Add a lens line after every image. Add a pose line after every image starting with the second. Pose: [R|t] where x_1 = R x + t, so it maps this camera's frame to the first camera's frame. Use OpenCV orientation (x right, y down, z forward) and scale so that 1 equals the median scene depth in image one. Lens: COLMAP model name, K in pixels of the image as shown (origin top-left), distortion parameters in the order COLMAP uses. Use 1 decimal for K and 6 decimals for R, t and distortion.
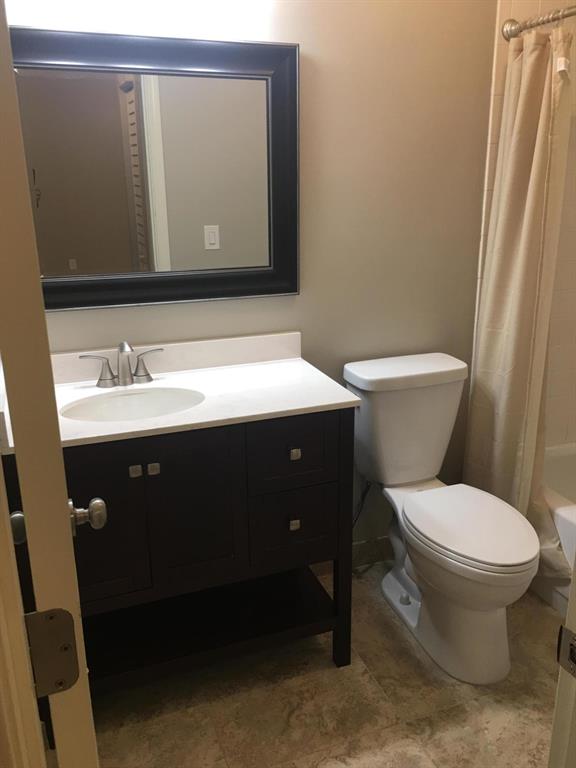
lens RADIAL K [[647.0, 0, 289.3], [0, 647.0, 378.1], [0, 0, 1]] dist [0.079938, -0.079626]
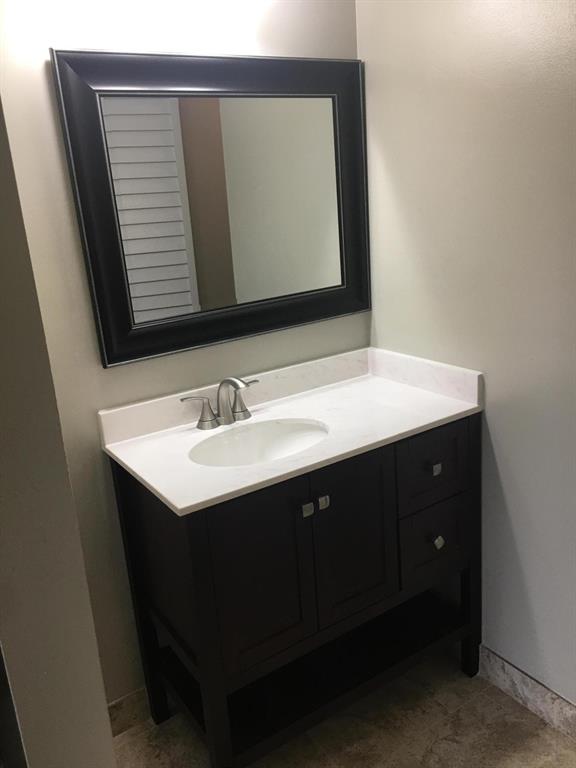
lens RADIAL K [[647.0, 0, 288.6], [0, 647.0, 389.9], [0, 0, 1]] dist [0.079938, -0.079626]
pose [[0.971971, -0.124528, 0.199411, -0.348893], [0.124019, 0.992165, 0.015090, -0.040697], [-0.199728, 0.010063, 0.979800, 0.049524]]
